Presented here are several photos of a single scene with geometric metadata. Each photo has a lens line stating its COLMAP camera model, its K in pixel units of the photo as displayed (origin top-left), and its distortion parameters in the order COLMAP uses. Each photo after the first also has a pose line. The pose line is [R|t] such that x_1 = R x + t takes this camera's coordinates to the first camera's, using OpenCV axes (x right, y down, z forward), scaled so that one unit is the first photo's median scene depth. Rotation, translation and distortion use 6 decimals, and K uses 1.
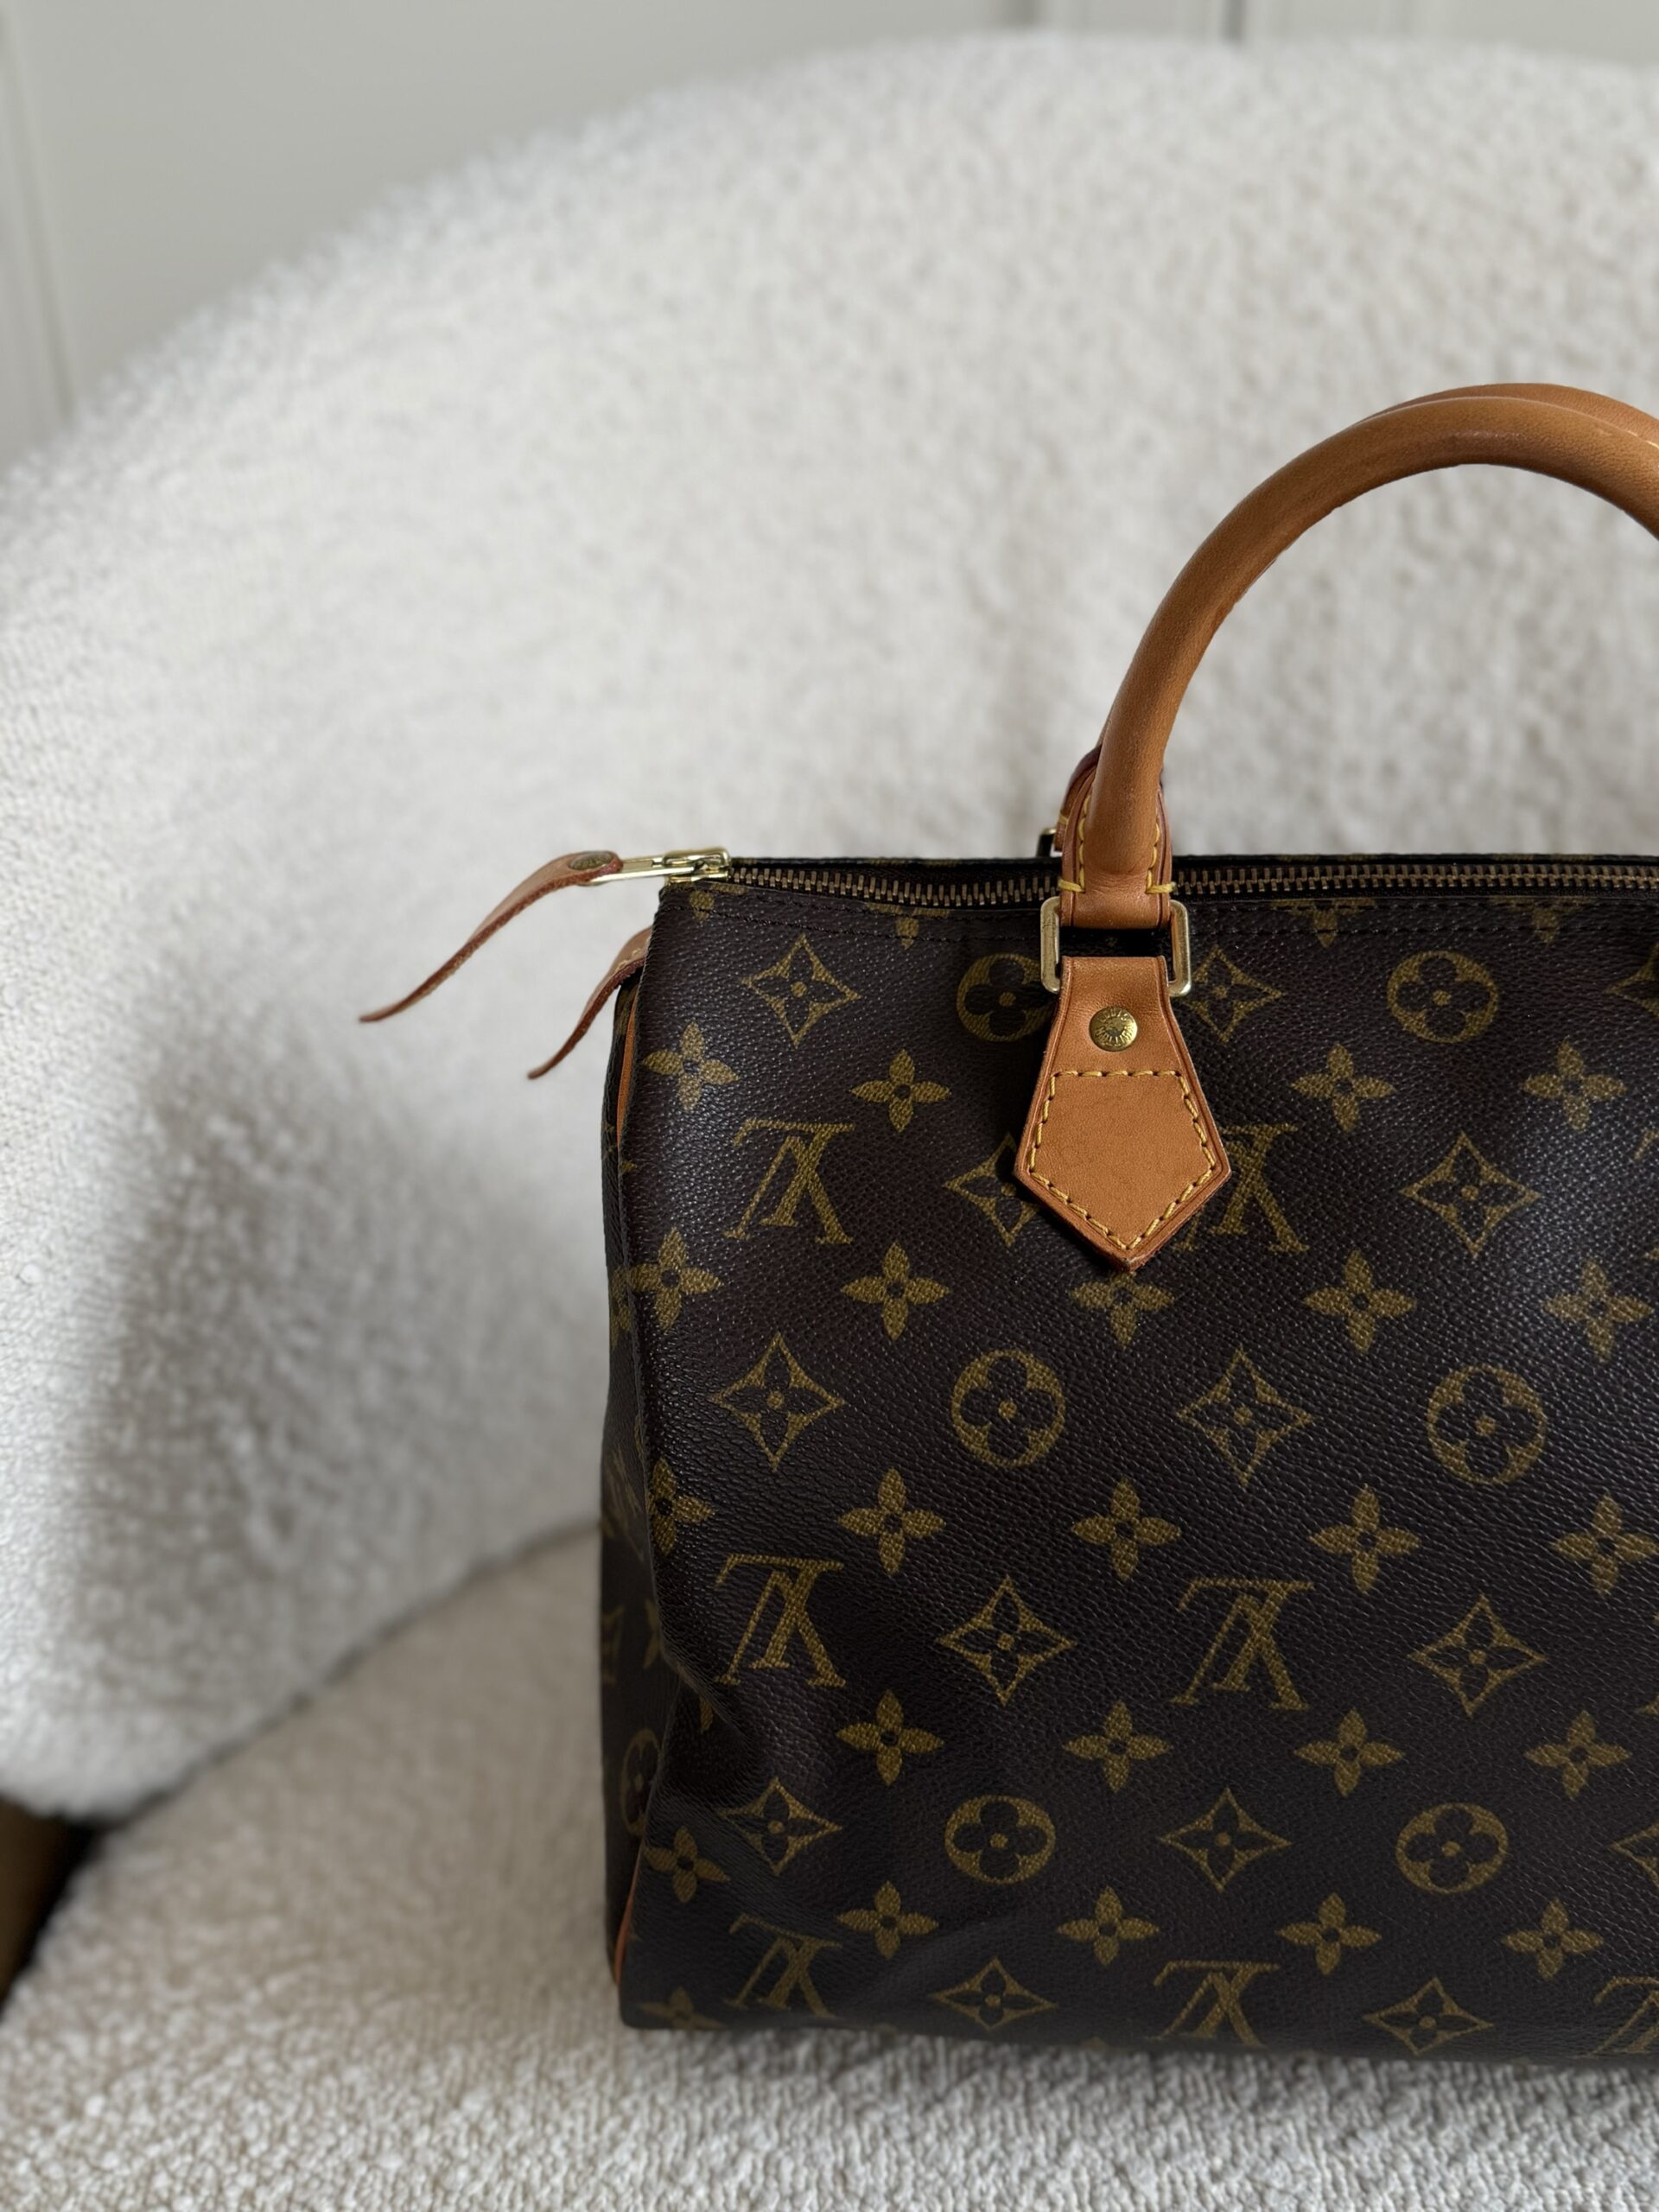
lens RADIAL K [[2020.6, 0, 811.5], [0, 2020.6, 1118.6], [0, 0, 1]] dist [0.177192, -0.447349]
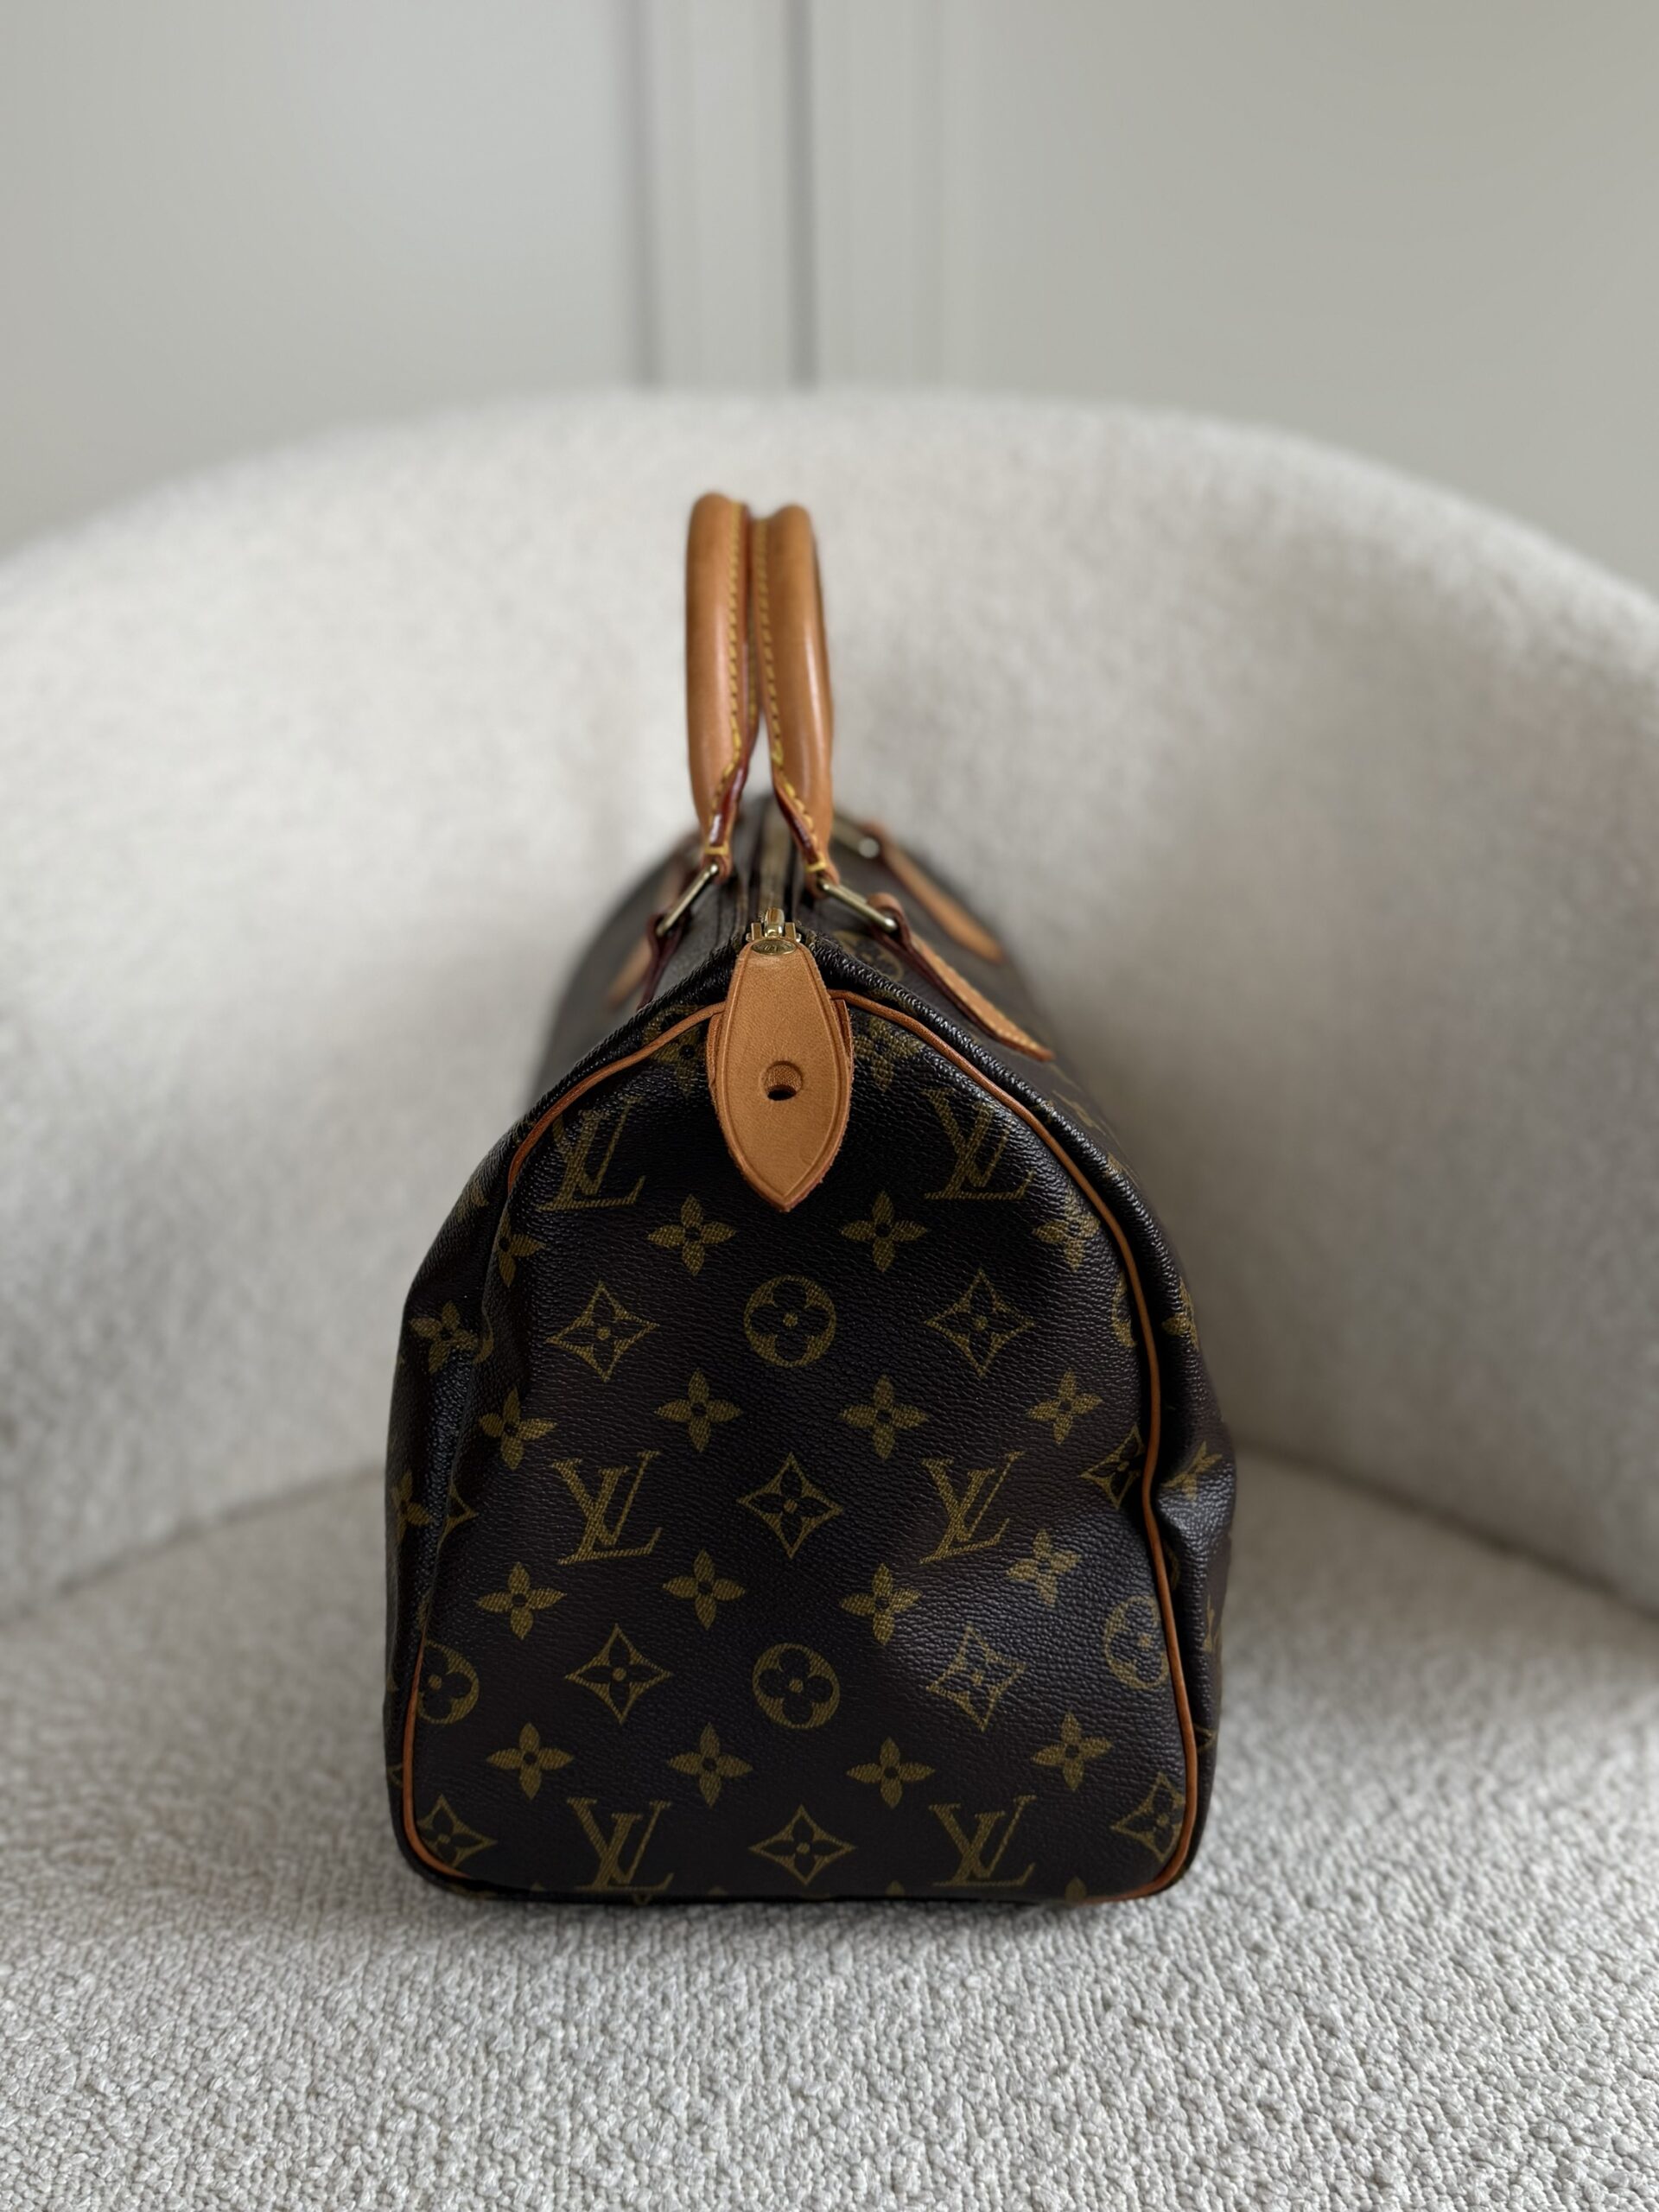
lens RADIAL K [[2075.1, 0, 816.3], [0, 2075.1, 1105.8], [0, 0, 1]] dist [0.001294, -0.022577]
pose [[0.998642, -0.033873, 0.039572, 0.189794], [0.042433, 0.969637, -0.240840, 0.323660], [-0.030213, 0.242192, 0.969758, -0.295308]]
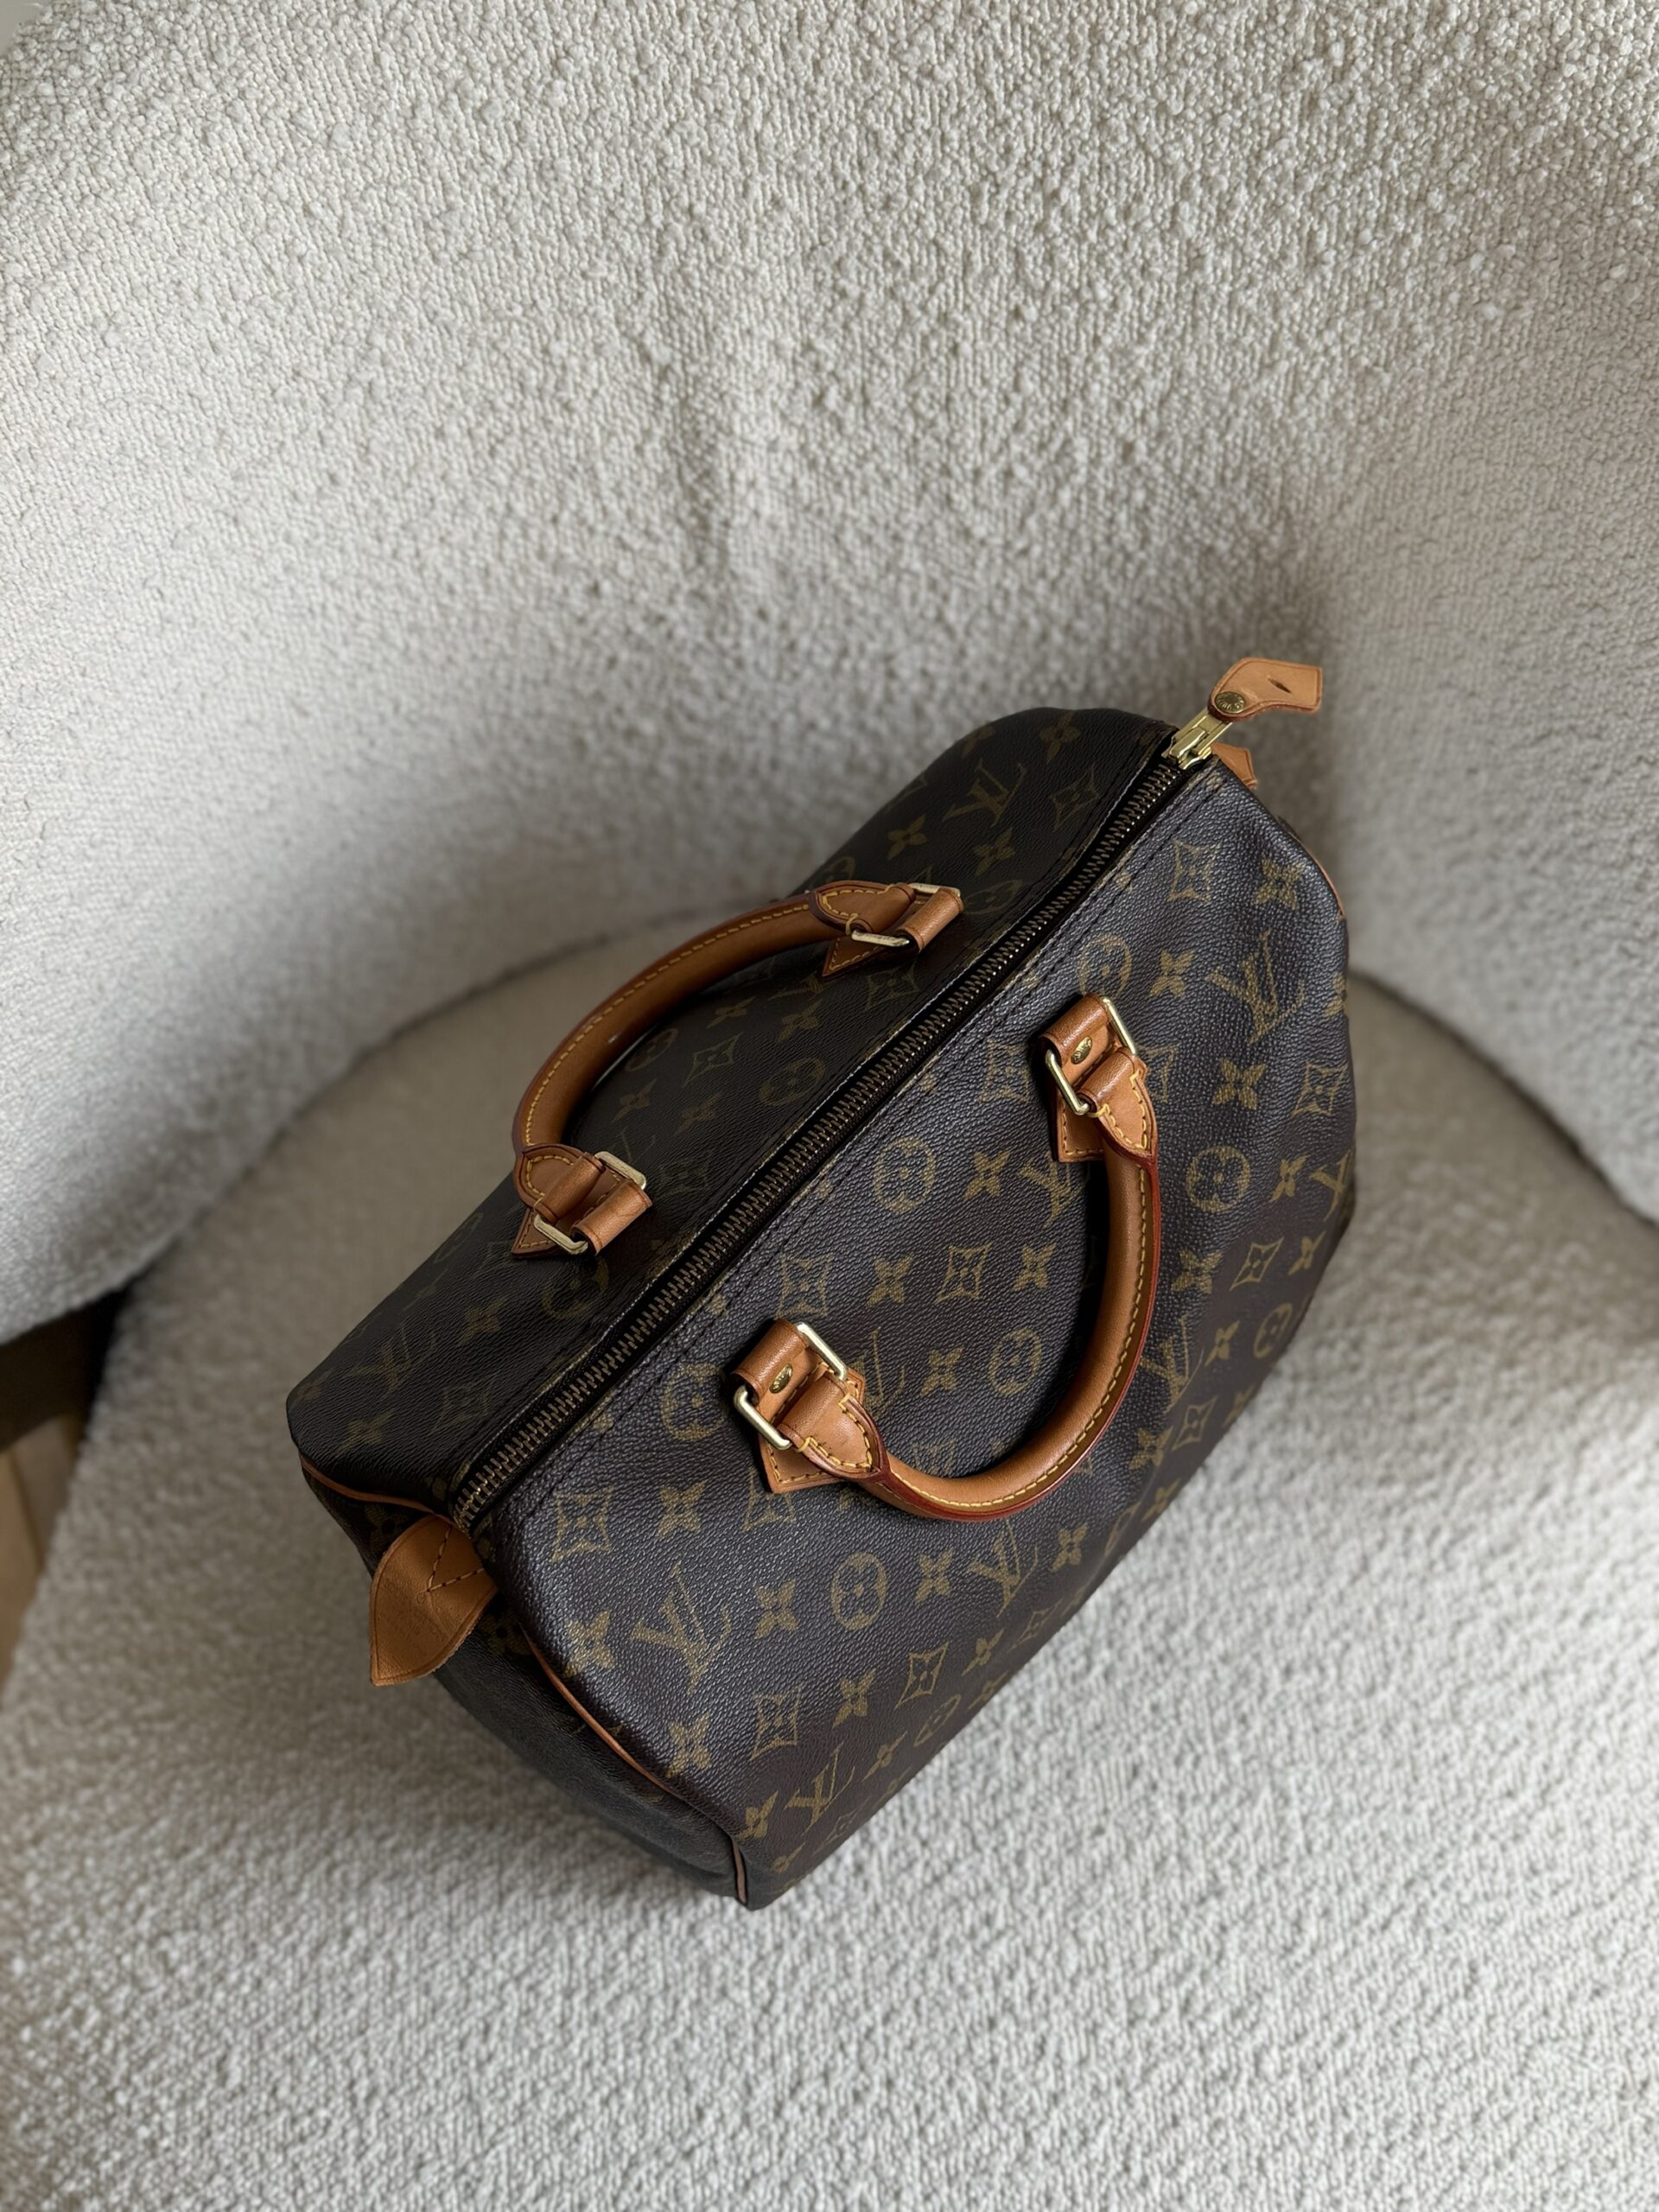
lens RADIAL K [[2134.7, 0, 822.6], [0, 2134.7, 1107.1], [0, 0, 1]] dist [0.164873, -0.367031]
pose [[0.998489, -0.053775, -0.011283, 0.178922], [0.051165, 0.835114, 0.547692, -0.582053], [-0.020030, -0.547442, 0.836604, -0.249514]]
